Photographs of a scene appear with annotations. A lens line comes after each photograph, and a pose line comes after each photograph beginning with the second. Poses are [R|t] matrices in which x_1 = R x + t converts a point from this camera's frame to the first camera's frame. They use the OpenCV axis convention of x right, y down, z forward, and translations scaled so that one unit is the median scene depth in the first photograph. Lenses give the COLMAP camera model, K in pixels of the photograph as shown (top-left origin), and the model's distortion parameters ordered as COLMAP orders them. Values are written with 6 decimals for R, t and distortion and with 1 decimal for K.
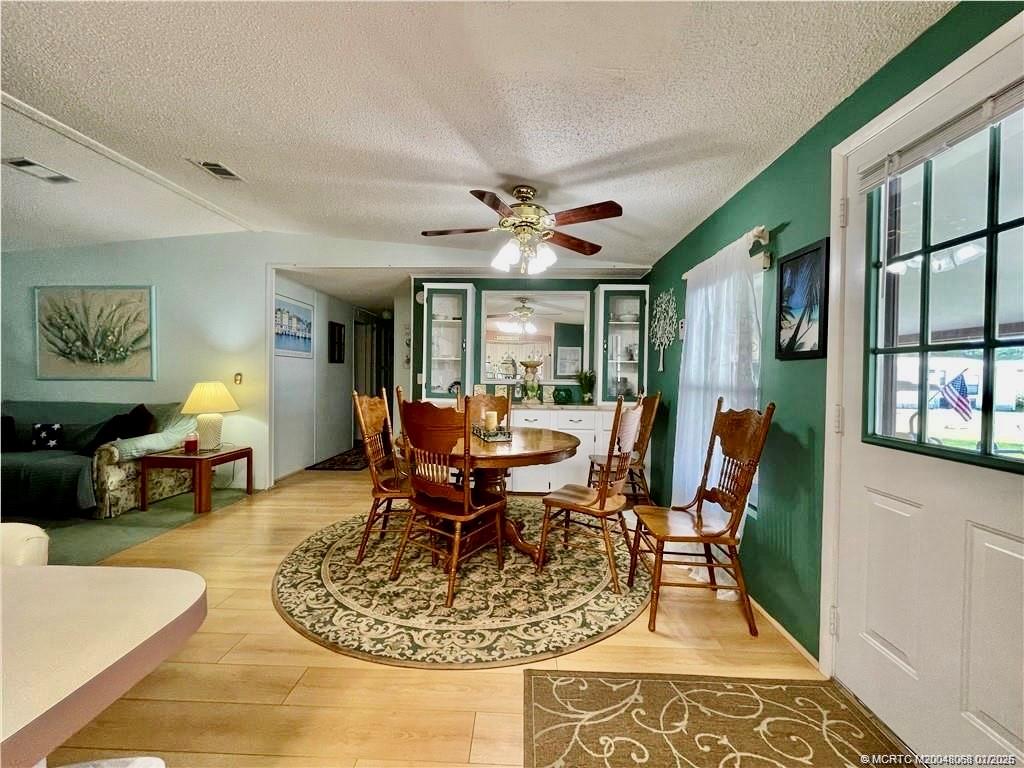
lens RADIAL K [[417.9, 0, 510.5], [0, 417.9, 381.5], [0, 0, 1]] dist [-0.002143, -0.000832]
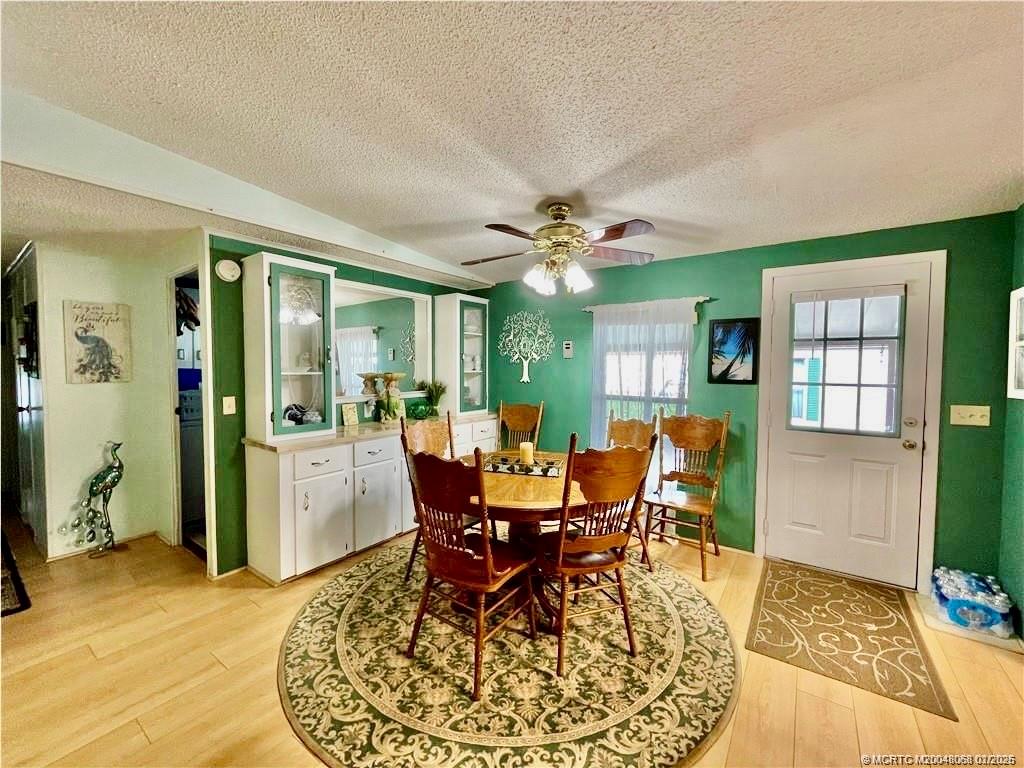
lens RADIAL K [[417.9, 0, 509.9], [0, 417.9, 382.8], [0, 0, 1]] dist [-0.002143, -0.000832]
pose [[0.556807, -0.046731, 0.829326, -1.105132], [0.015689, 0.998830, 0.045749, -0.136868], [-0.830494, -0.012462, 0.556889, 0.734689]]
